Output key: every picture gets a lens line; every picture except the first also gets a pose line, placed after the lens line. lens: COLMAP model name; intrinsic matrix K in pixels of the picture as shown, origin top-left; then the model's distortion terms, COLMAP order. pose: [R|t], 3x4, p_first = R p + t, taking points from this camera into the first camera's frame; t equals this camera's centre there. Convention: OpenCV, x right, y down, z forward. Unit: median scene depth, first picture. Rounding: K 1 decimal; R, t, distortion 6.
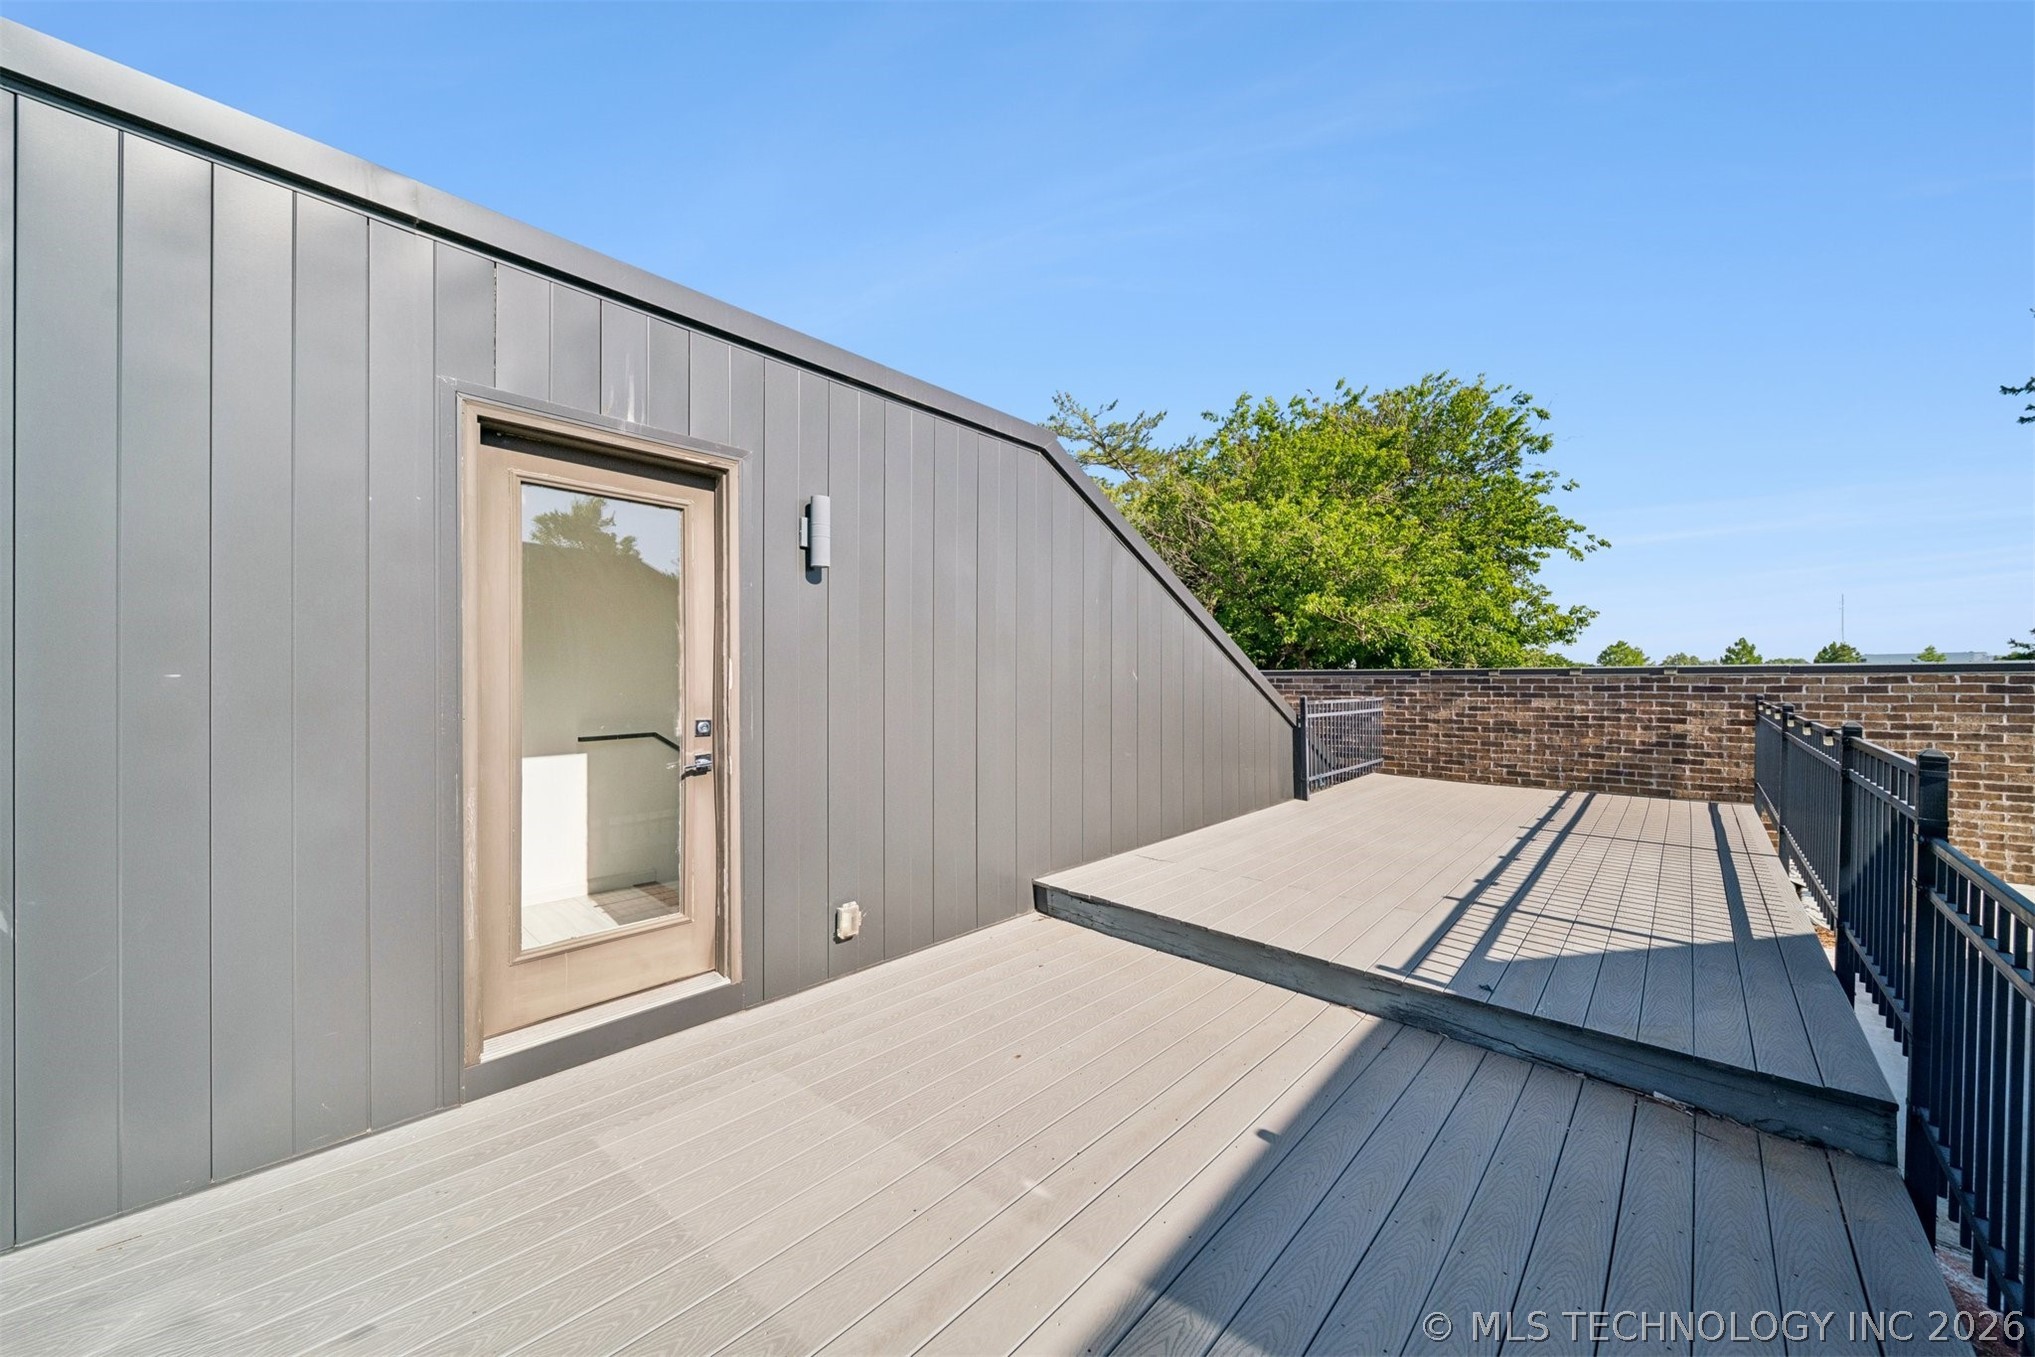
lens RADIAL K [[726.9, 0, 1029.9], [0, 726.9, 671.1], [0, 0, 1]] dist [0.000587, -0.000010]
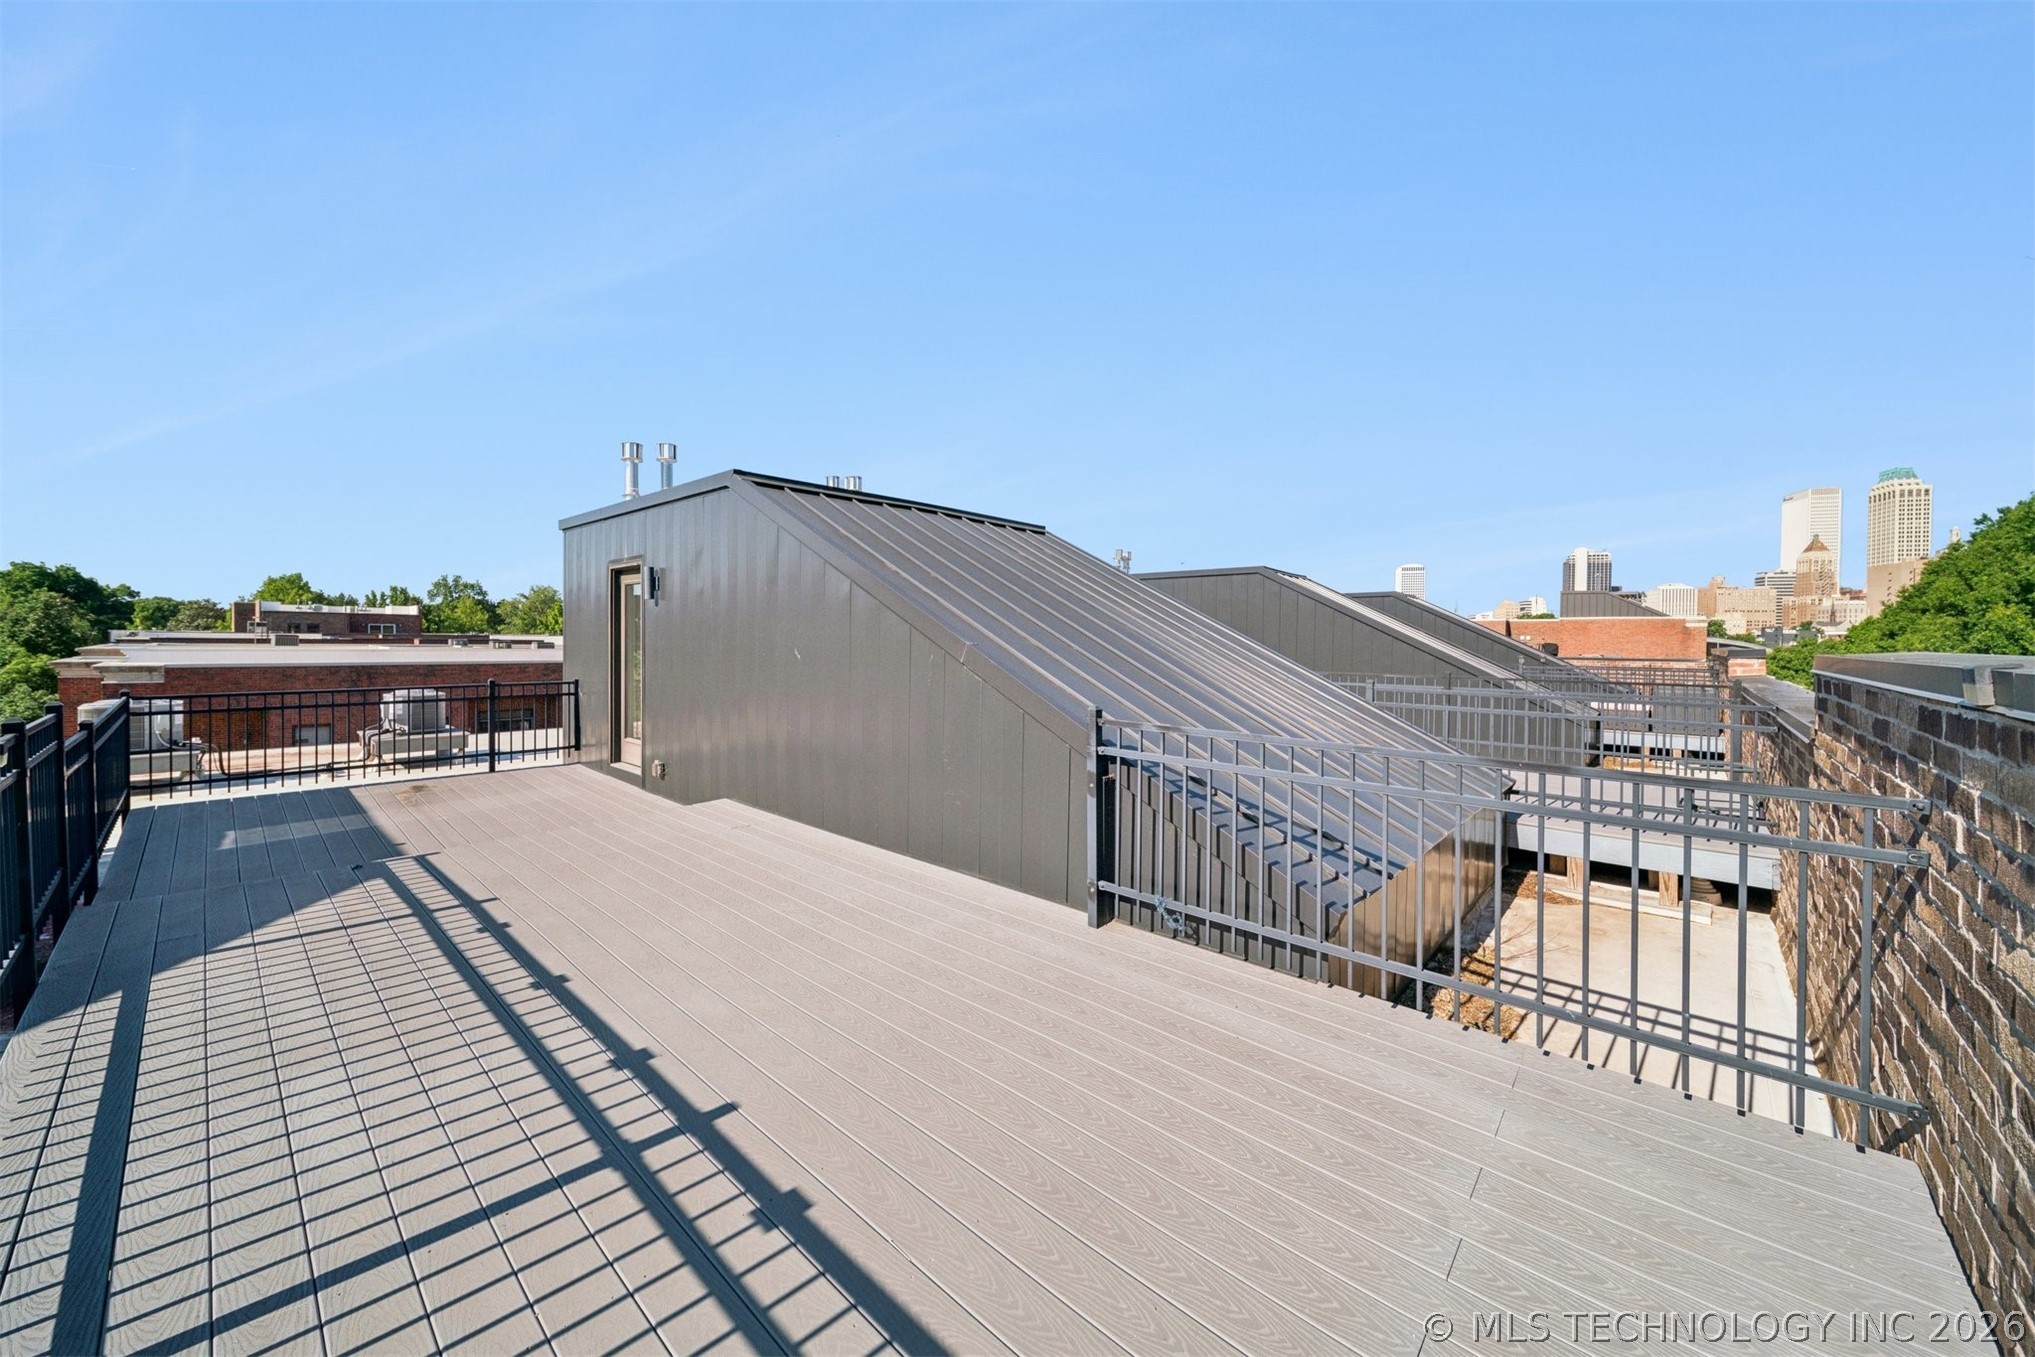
lens RADIAL K [[734.4, 0, 1017.4], [0, 734.4, 642.0], [0, 0, 1]] dist [0.000427, 0.000038]
pose [[0.007641, 0.007391, -0.999943, 1.282468], [-0.012186, 0.999899, 0.007298, -0.027287], [0.999897, 0.012129, 0.007731, 1.400996]]
